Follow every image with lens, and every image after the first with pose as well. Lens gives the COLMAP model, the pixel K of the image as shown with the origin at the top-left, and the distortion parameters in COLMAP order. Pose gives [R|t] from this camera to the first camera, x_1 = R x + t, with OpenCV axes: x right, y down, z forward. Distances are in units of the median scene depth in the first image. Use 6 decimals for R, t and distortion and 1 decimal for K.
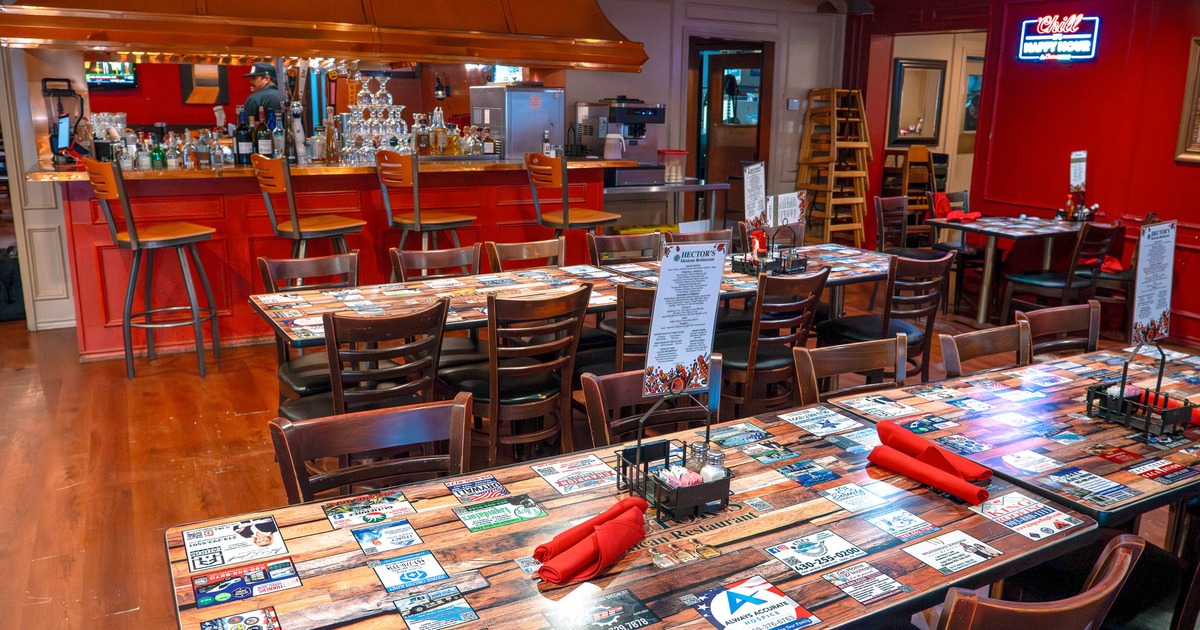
lens RADIAL K [[873.3, 0, 599.8], [0, 873.3, 313.7], [0, 0, 1]] dist [-0.000245, -0.000085]
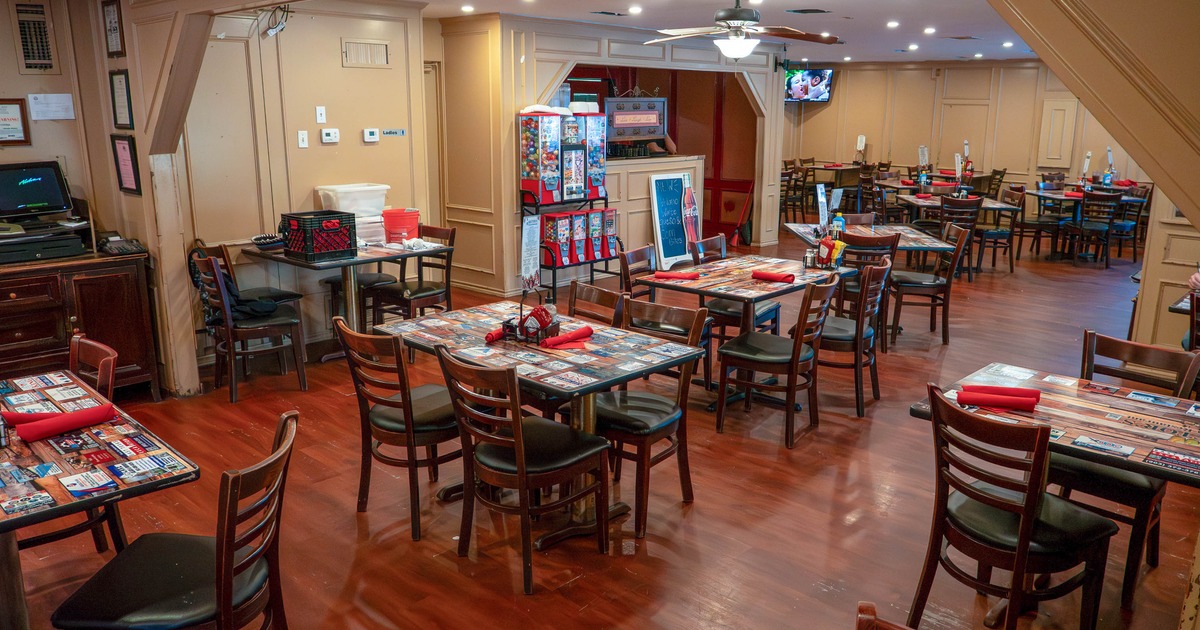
lens RADIAL K [[873.3, 0, 600.4], [0, 873.3, 315.6], [0, 0, 1]] dist [-0.000245, -0.000085]
pose [[-0.289619, -0.229421, 0.929240, -0.677394], [0.202663, 0.934137, 0.293794, -0.219777], [-0.935440, 0.273411, -0.224049, 0.628486]]
